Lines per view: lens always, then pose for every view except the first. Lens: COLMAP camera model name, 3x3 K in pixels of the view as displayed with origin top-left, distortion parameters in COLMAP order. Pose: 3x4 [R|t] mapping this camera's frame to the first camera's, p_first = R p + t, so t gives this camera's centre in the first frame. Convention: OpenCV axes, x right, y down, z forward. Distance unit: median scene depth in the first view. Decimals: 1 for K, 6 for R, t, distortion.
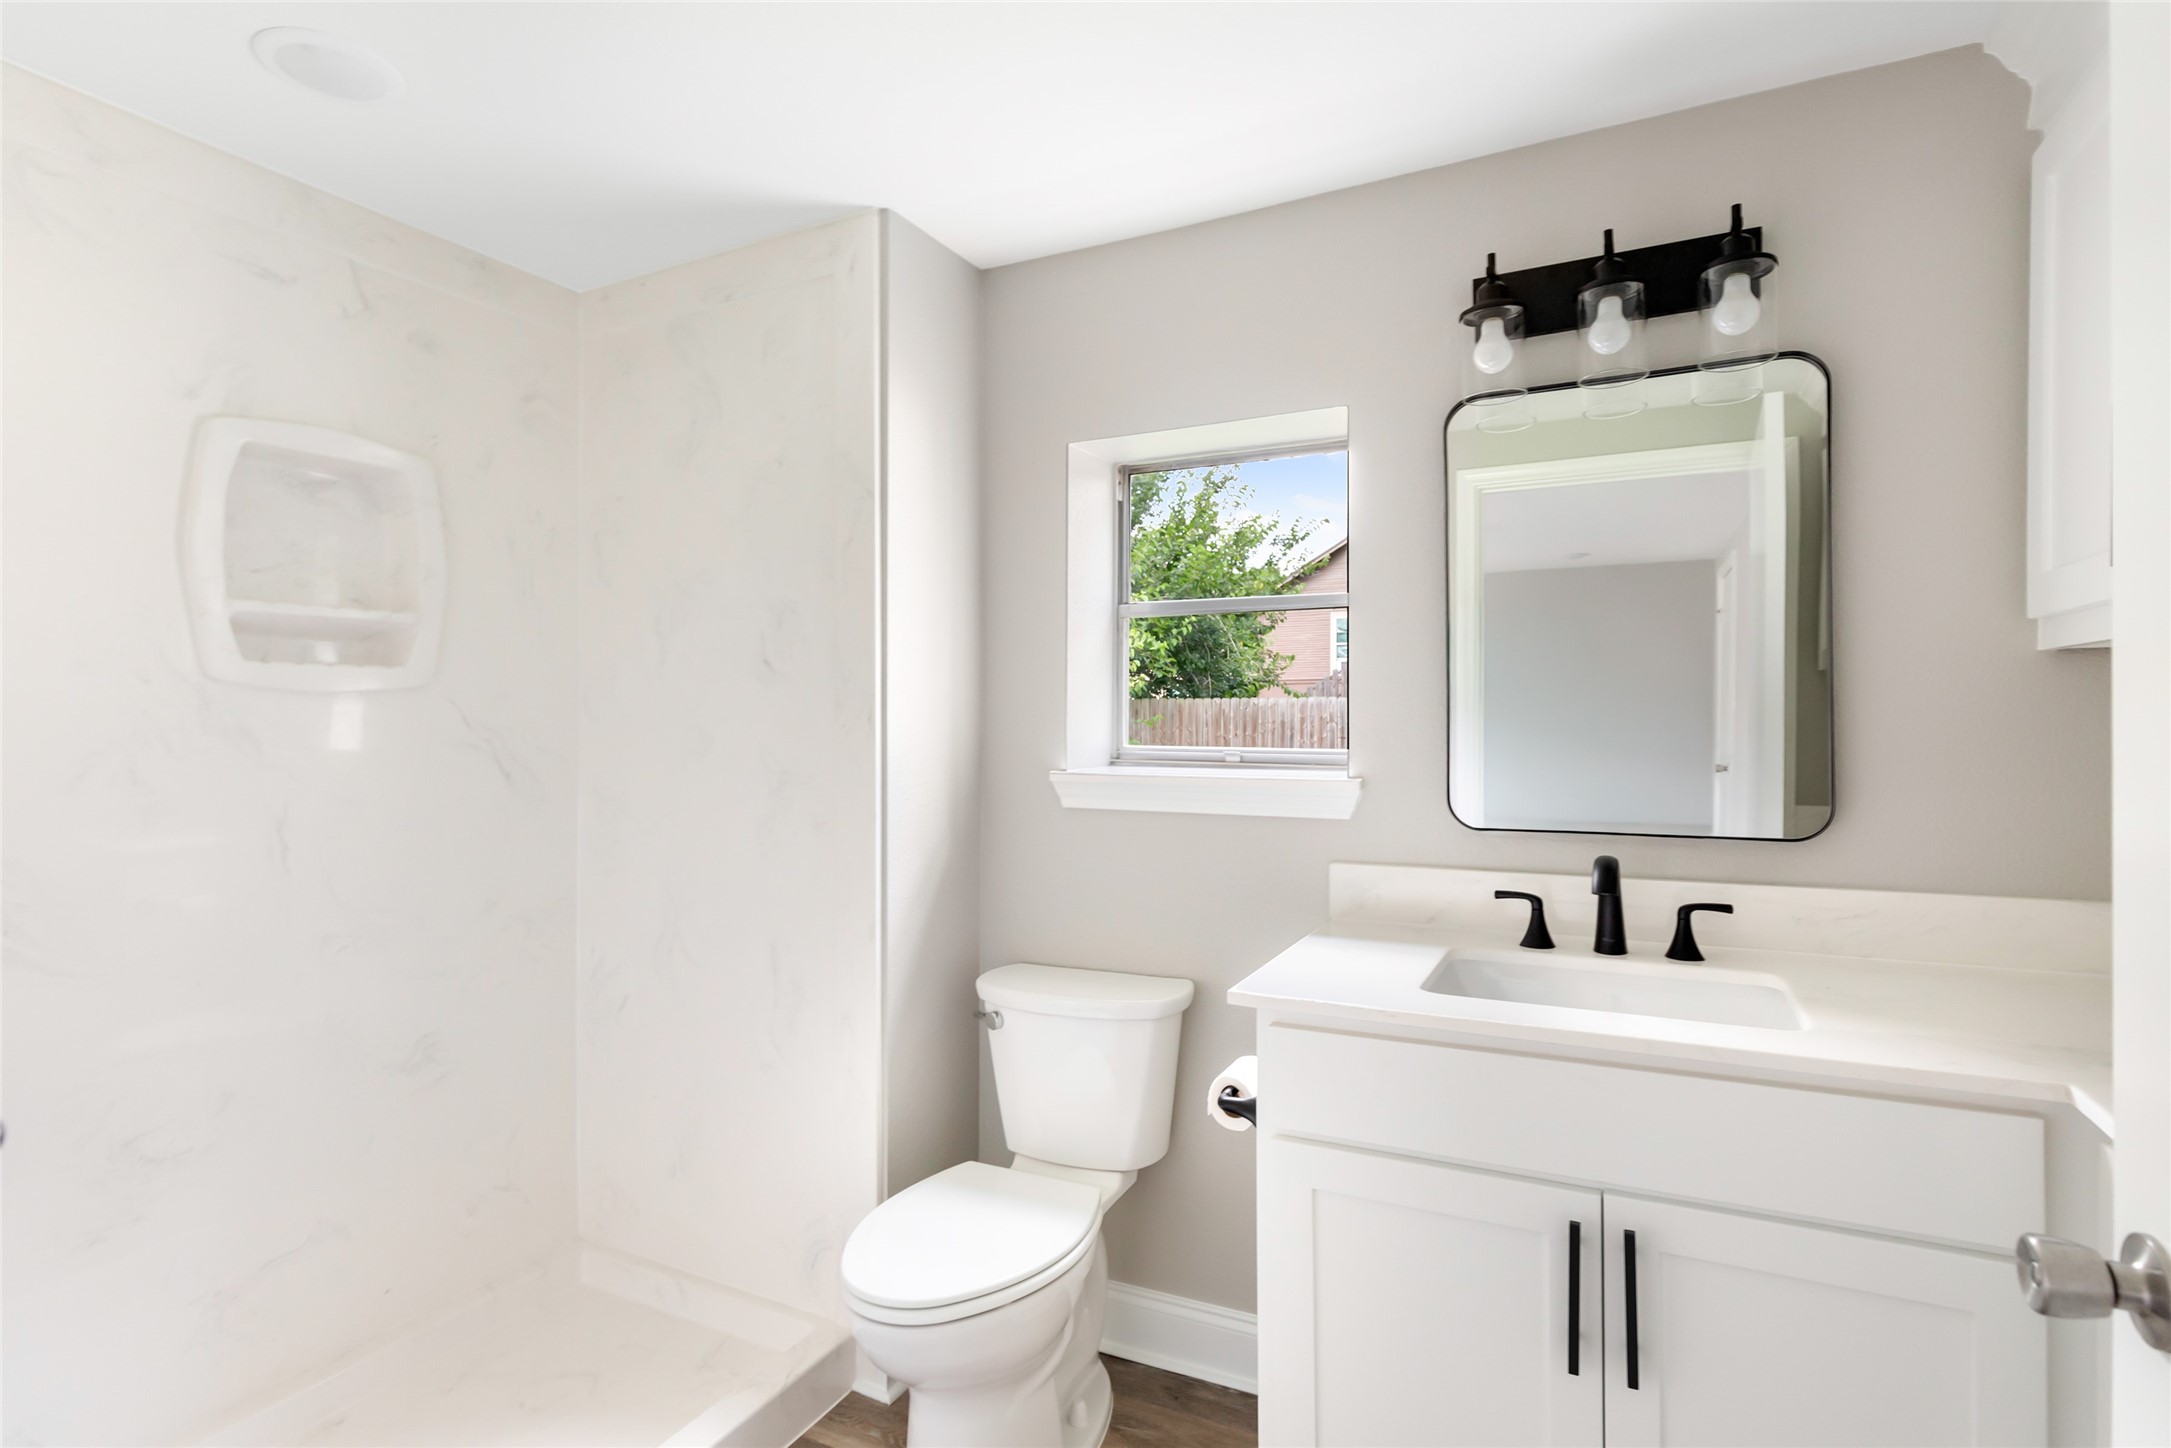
lens RADIAL K [[1038.6, 0, 1089.6], [0, 1038.6, 723.3], [0, 0, 1]] dist [-0.004958, -0.000142]
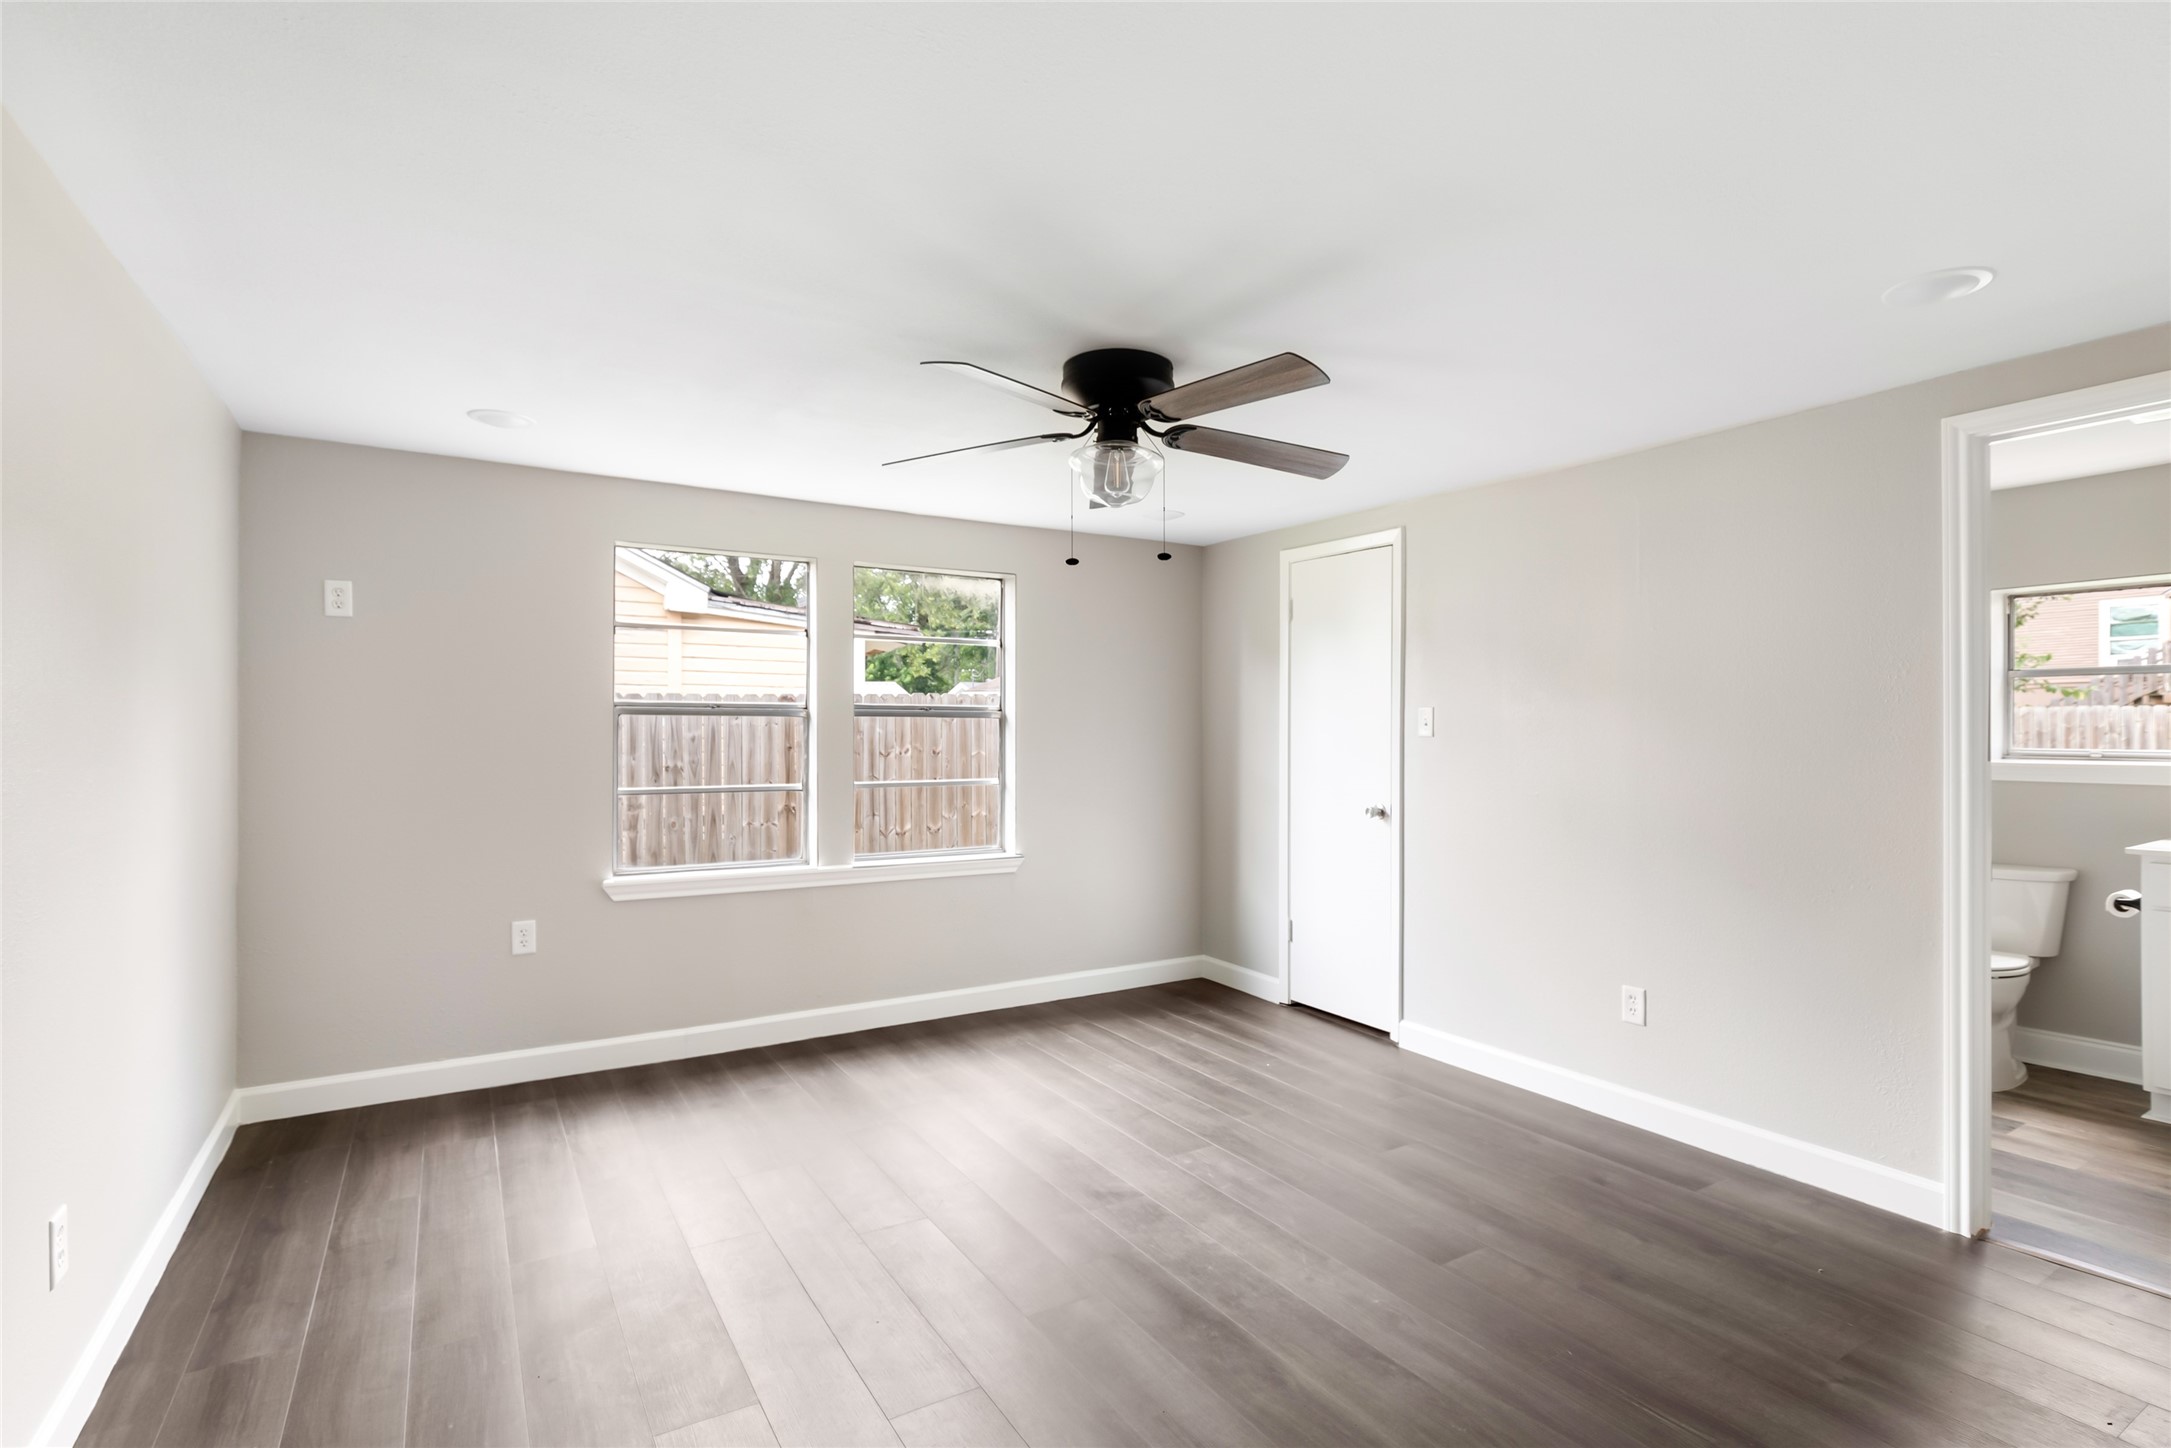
lens RADIAL K [[1038.6, 0, 1087.4], [0, 1038.6, 726.7], [0, 0, 1]] dist [-0.004958, -0.000142]
pose [[0.858505, 0.003676, -0.512792, -0.435866], [-0.005213, 0.999985, -0.001559, -0.003162], [0.512779, 0.004012, 0.858512, -1.408344]]
